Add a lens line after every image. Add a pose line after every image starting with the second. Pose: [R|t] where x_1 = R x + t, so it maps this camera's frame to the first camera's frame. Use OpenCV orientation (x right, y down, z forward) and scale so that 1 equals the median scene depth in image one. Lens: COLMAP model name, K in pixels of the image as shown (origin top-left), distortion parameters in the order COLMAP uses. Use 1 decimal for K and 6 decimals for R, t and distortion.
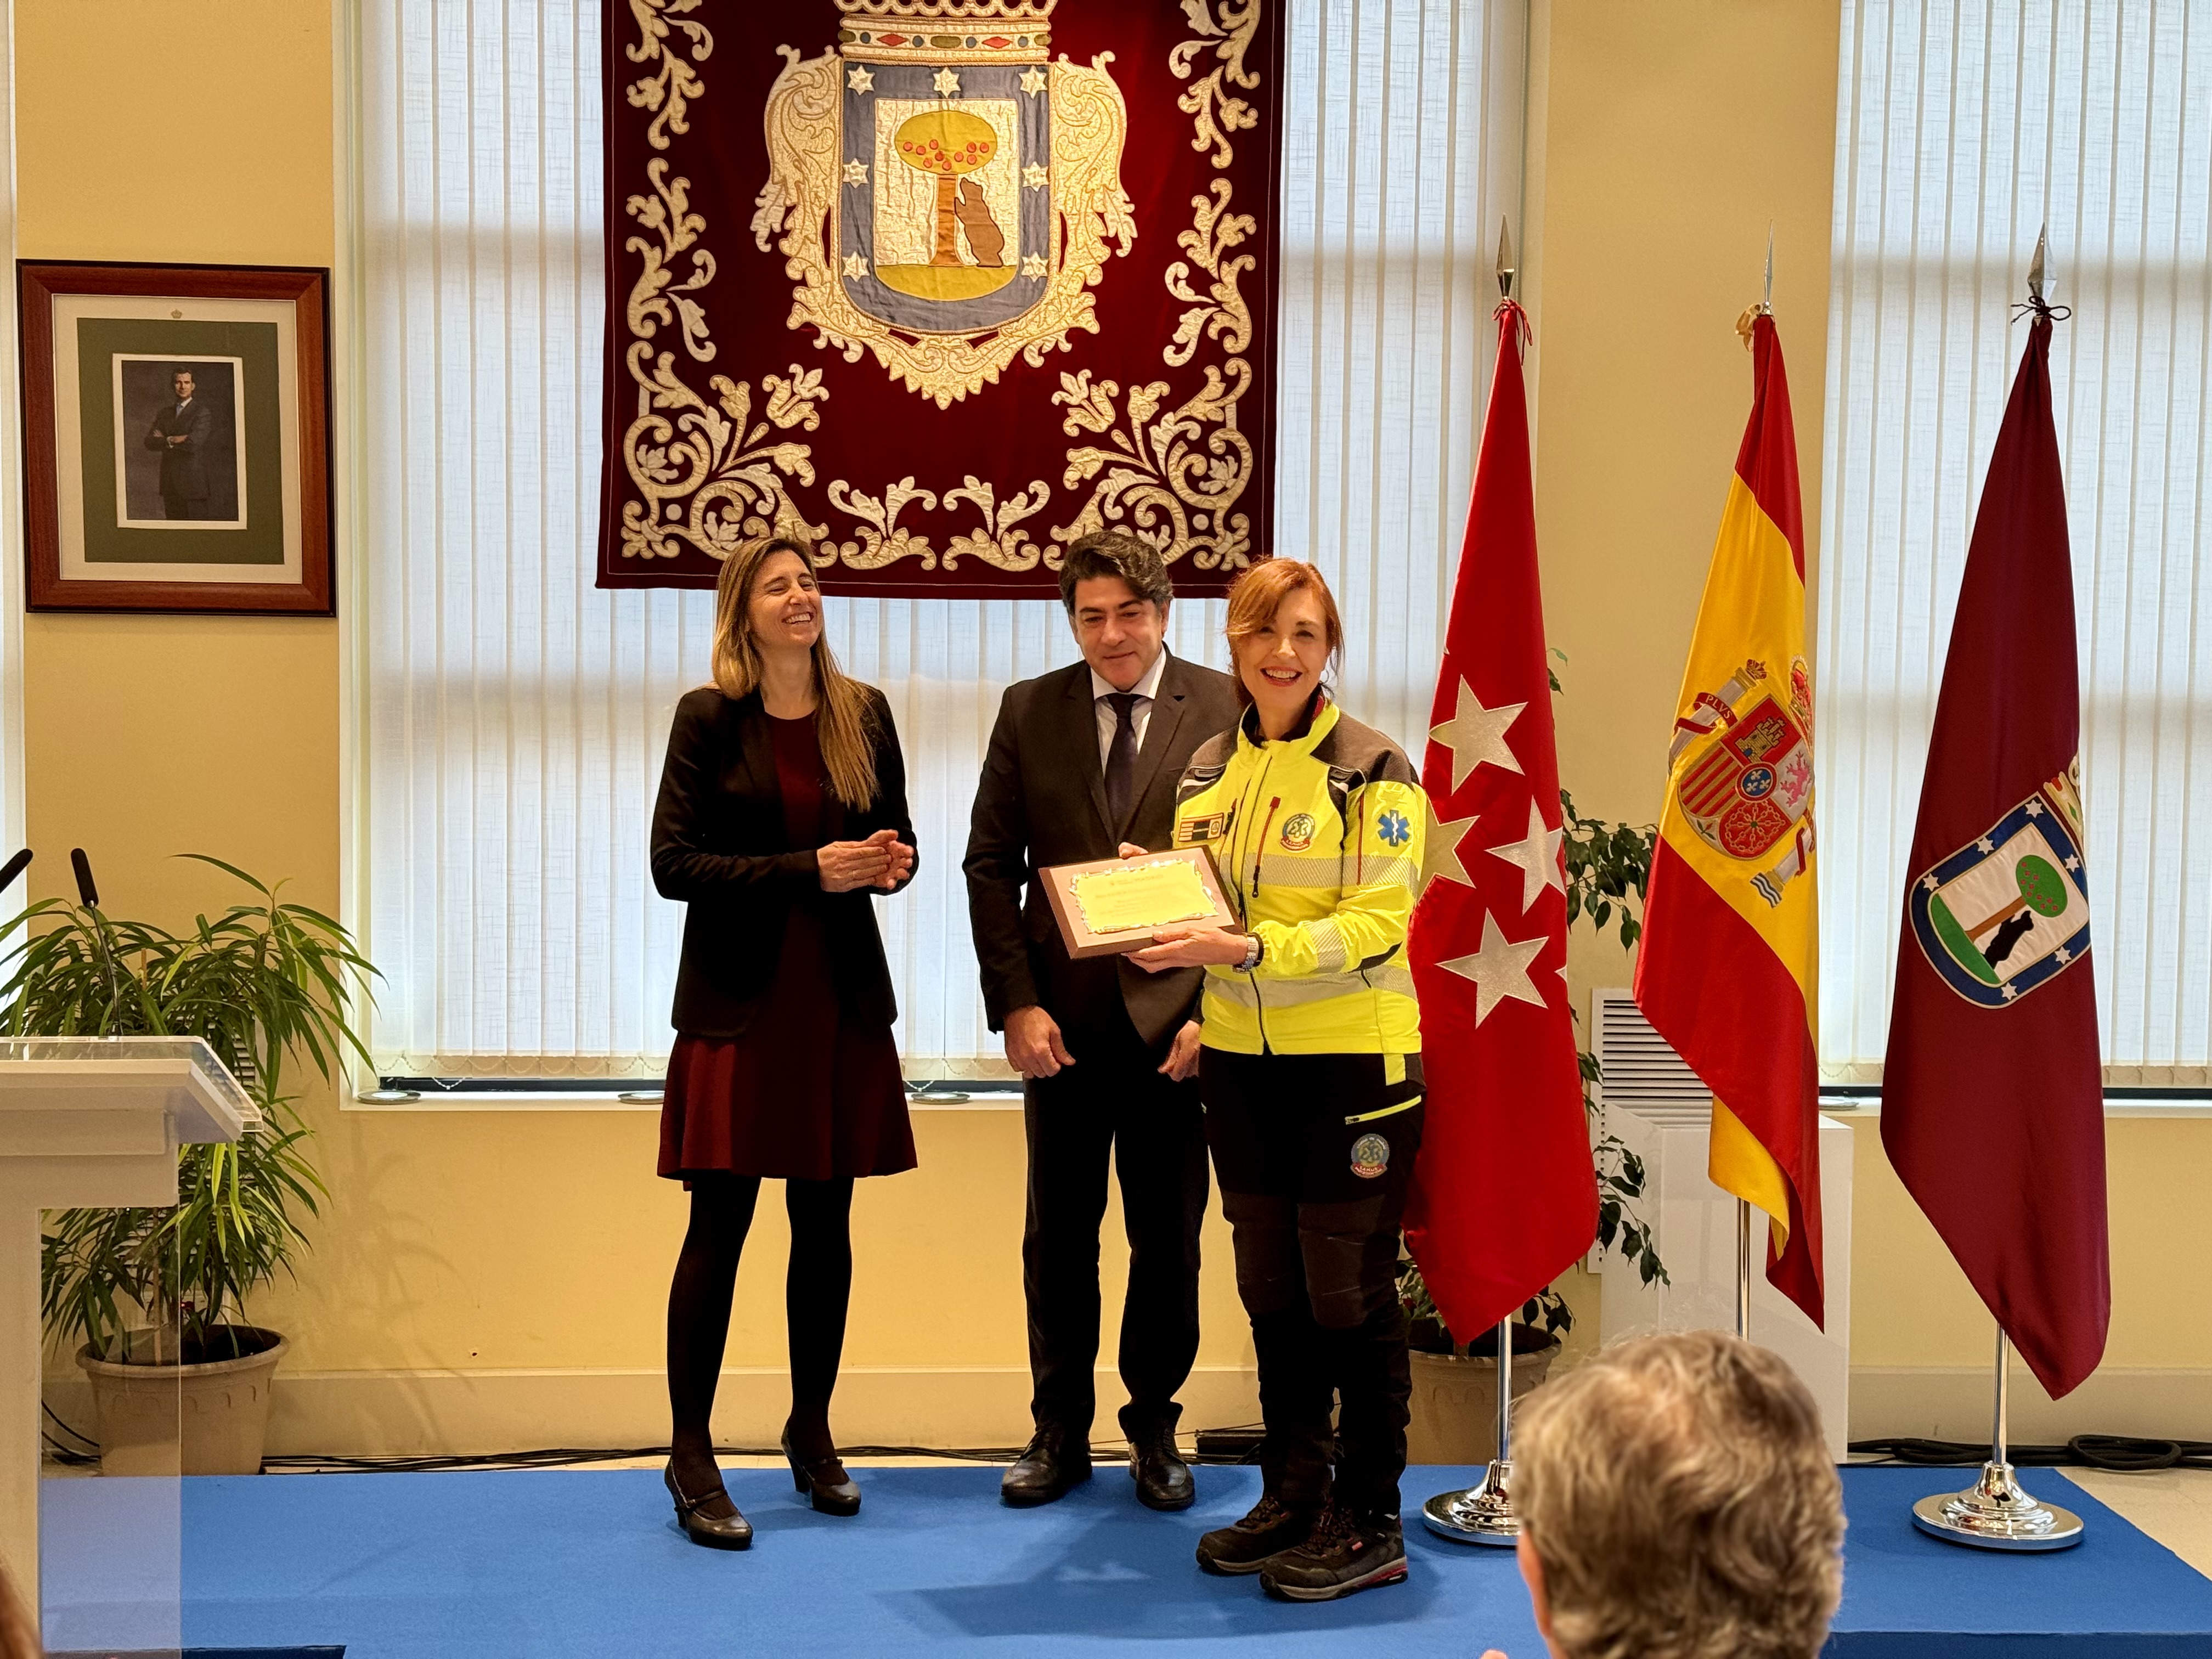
lens RADIAL K [[3033.6, 0, 1118.5], [0, 3033.6, 847.9], [0, 0, 1]] dist [0.203315, -0.387467]
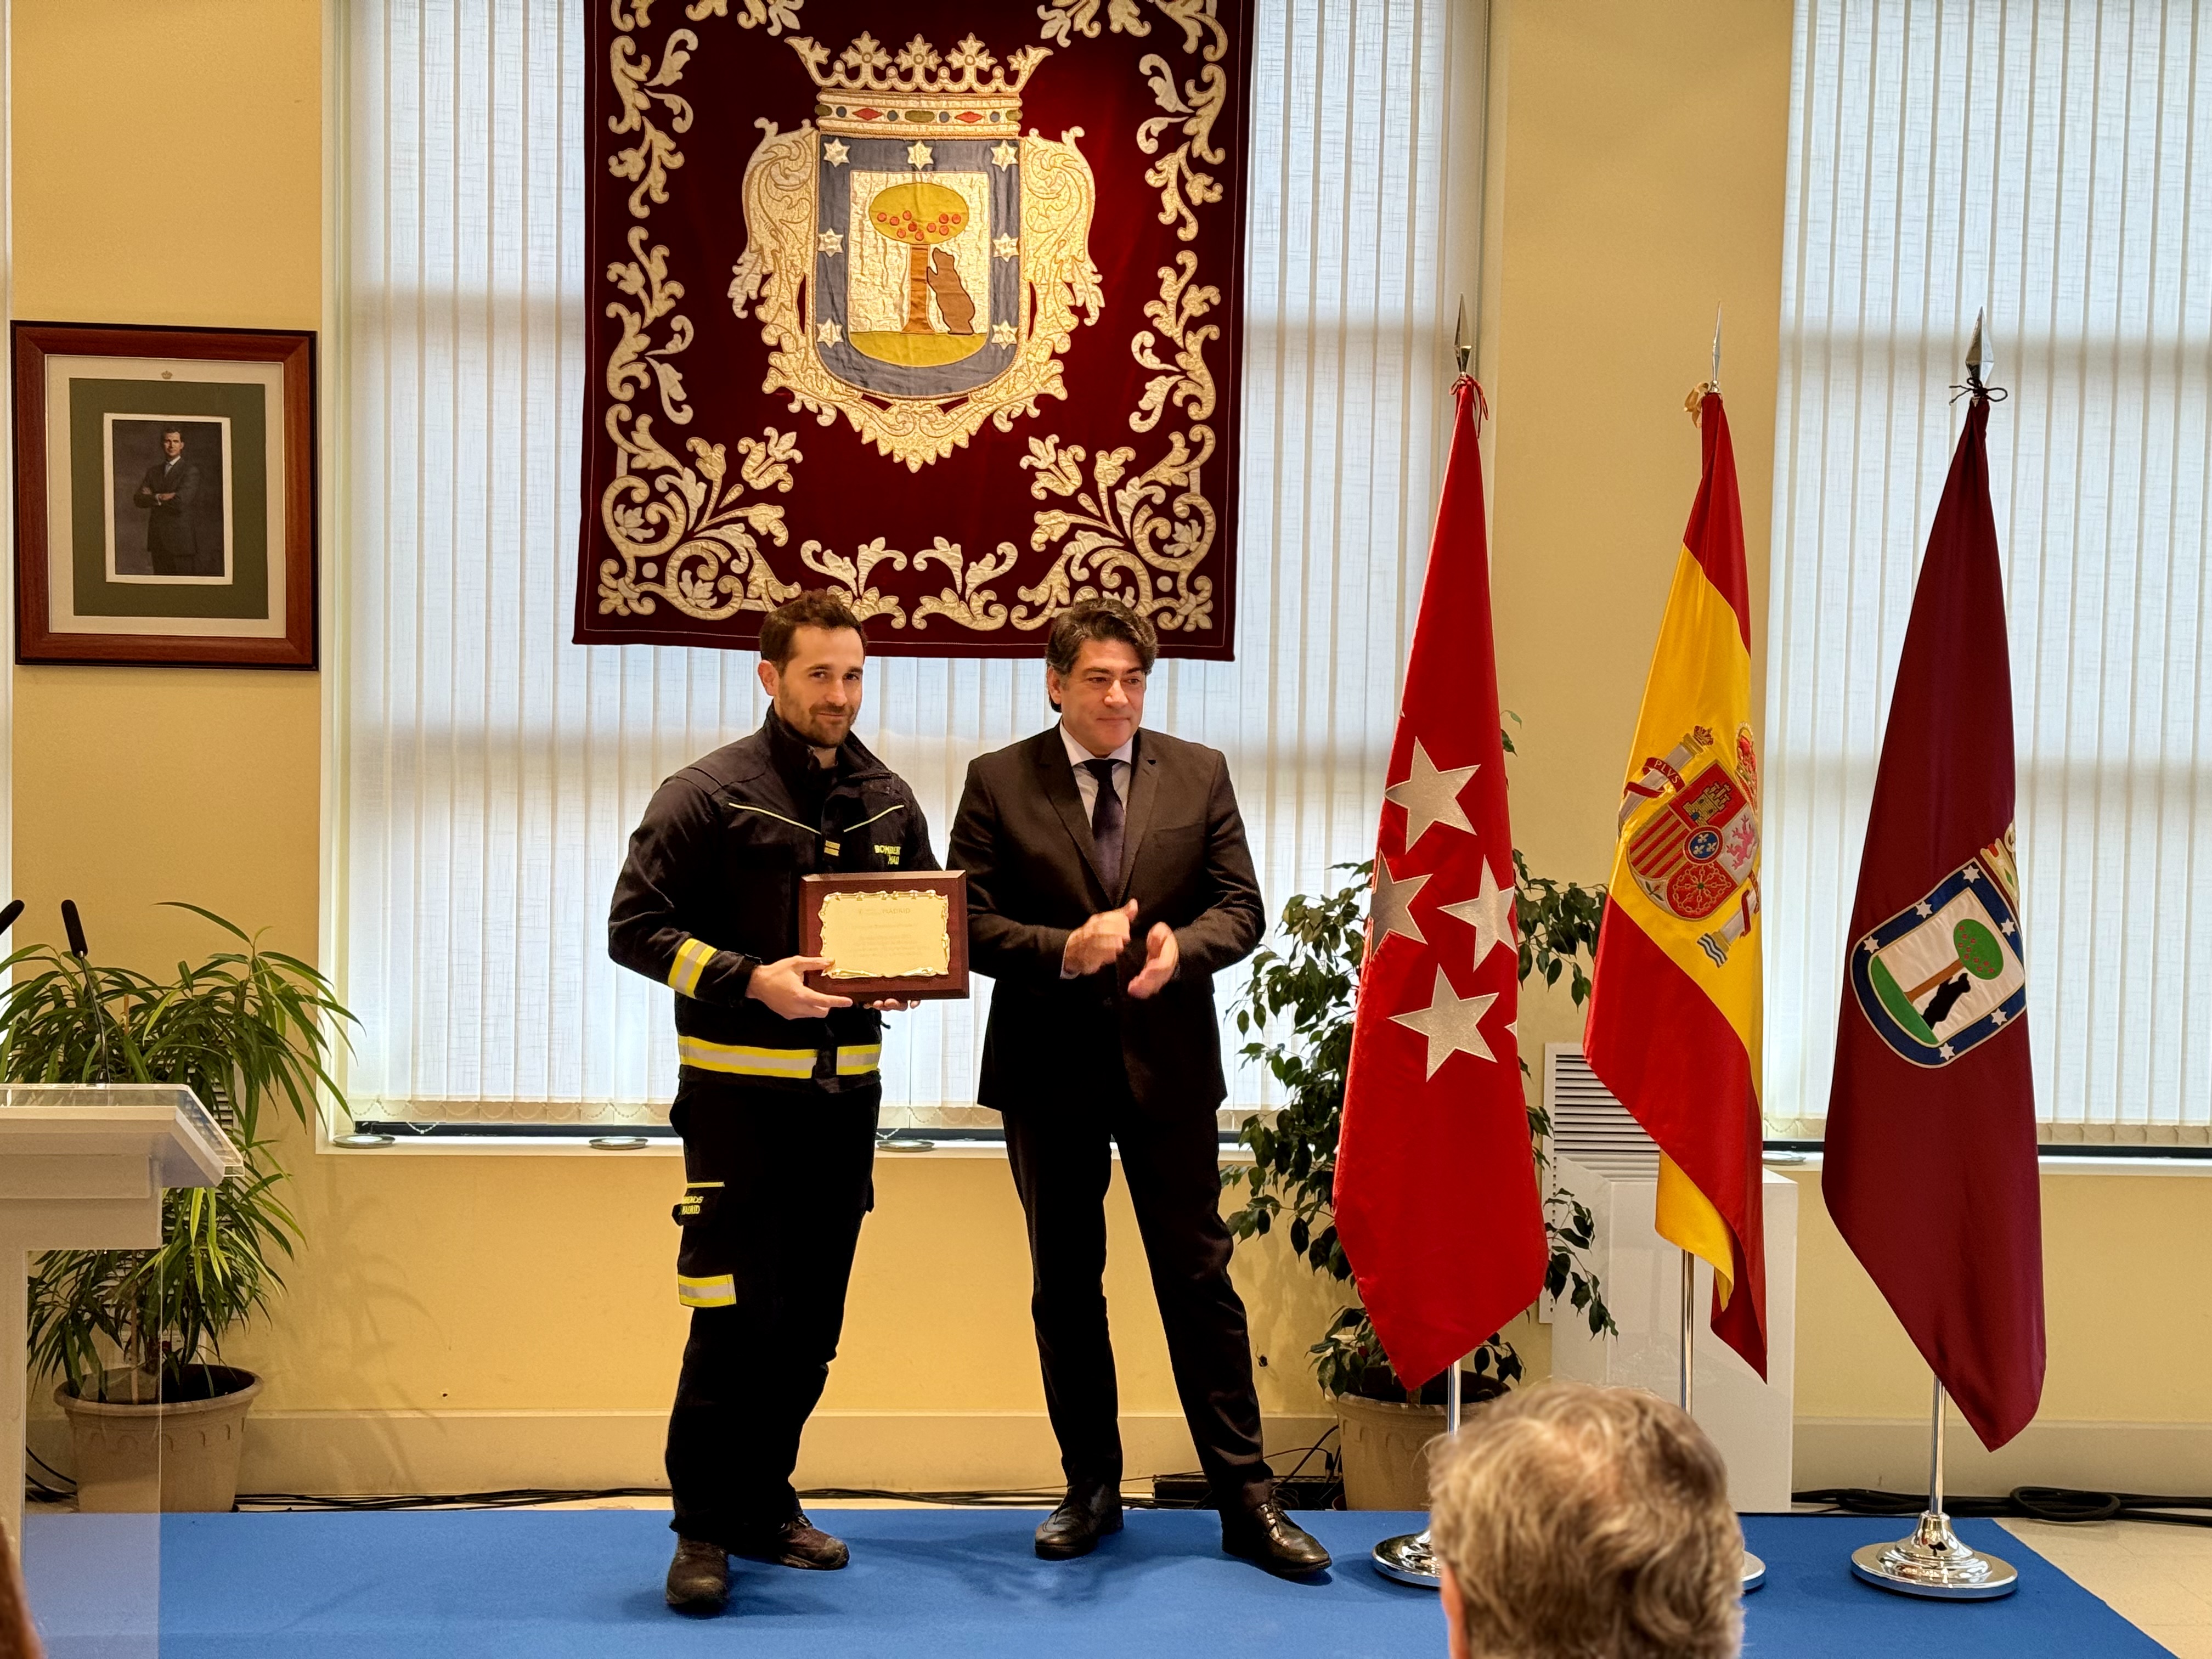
lens RADIAL K [[3020.7, 0, 1093.8], [0, 3020.7, 844.1], [0, 0, 1]] dist [0.194689, -0.340522]
pose [[0.999966, 0.007918, 0.002212, 0.001657], [-0.007883, 0.999846, -0.015671, -0.003436], [-0.002336, 0.015653, 0.999875, -0.017101]]
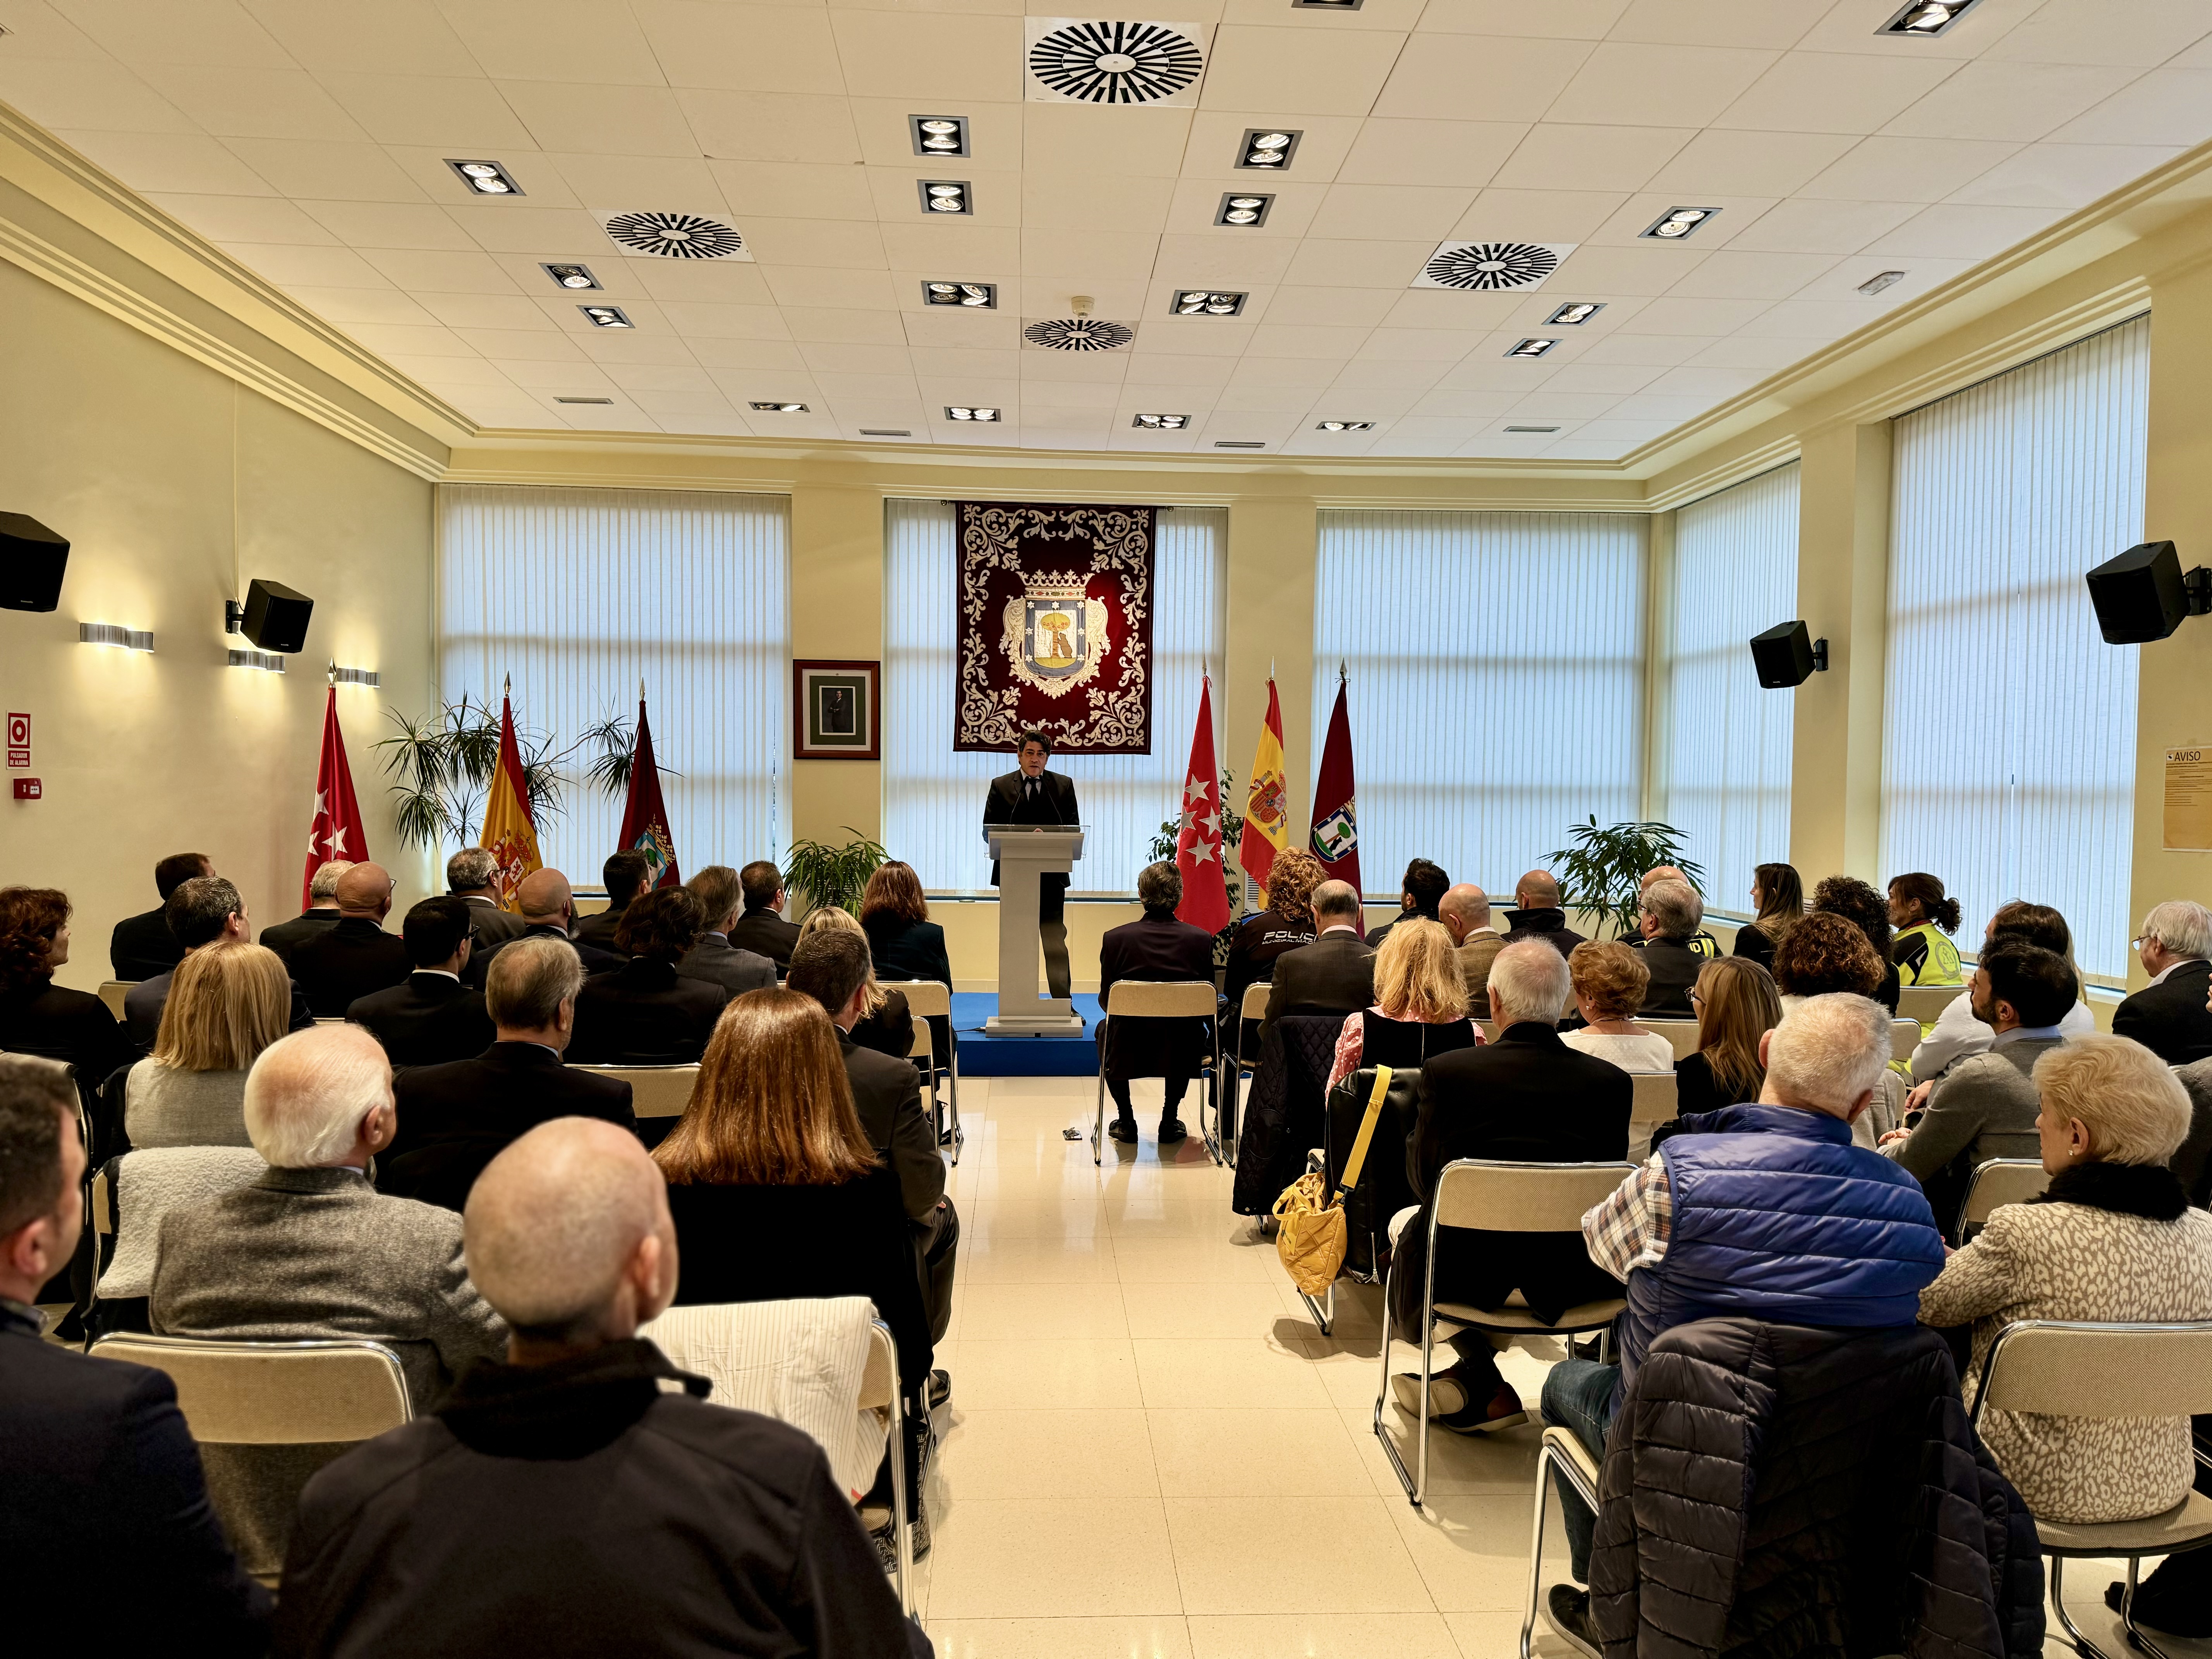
lens RADIAL K [[1519.5, 0, 1105.6], [0, 1519.5, 843.3], [0, 0, 1]] dist [0.191096, -0.372176]
pose [[0.999864, 0.000685, -0.016505, 0.028553], [-0.001065, 0.999734, -0.023029, 0.057221], [0.016485, 0.023043, 0.999599, -0.705447]]
